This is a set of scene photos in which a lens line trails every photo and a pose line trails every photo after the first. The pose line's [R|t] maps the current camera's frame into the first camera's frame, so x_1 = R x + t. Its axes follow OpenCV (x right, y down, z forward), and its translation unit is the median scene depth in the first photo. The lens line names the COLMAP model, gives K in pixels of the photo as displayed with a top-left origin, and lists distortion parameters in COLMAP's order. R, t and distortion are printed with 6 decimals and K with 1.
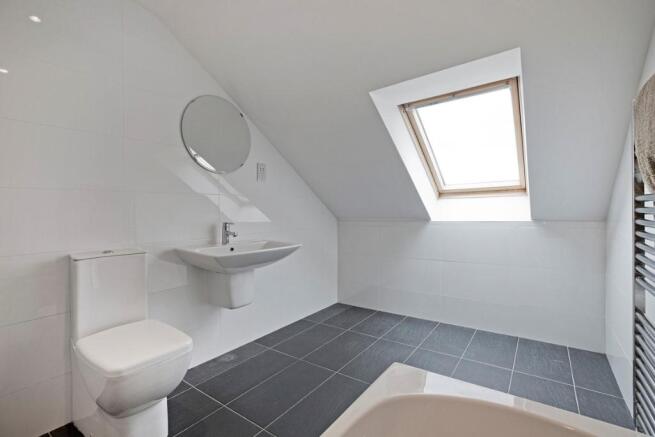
lens RADIAL K [[305.8, 0, 329.3], [0, 305.8, 212.0], [0, 0, 1]] dist [-0.026546, 0.000117]
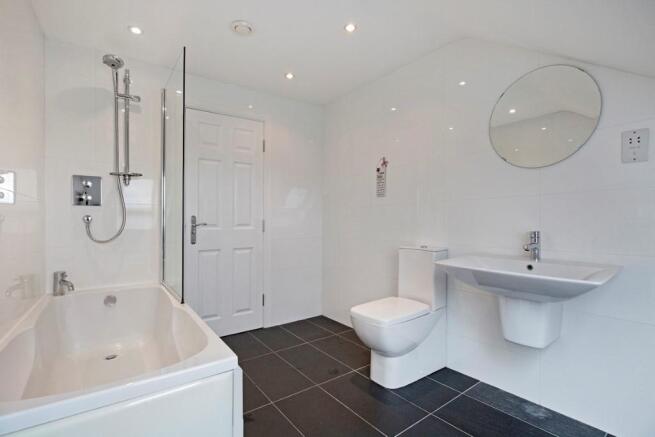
lens RADIAL K [[305.8, 0, 329.3], [0, 305.8, 212.0], [0, 0, 1]] dist [-0.026546, 0.000117]
pose [[-0.274639, -0.005409, -0.961532, 0.534550], [0.008597, 0.999930, -0.008081, -0.013296], [0.961509, -0.010485, -0.274573, 0.729651]]
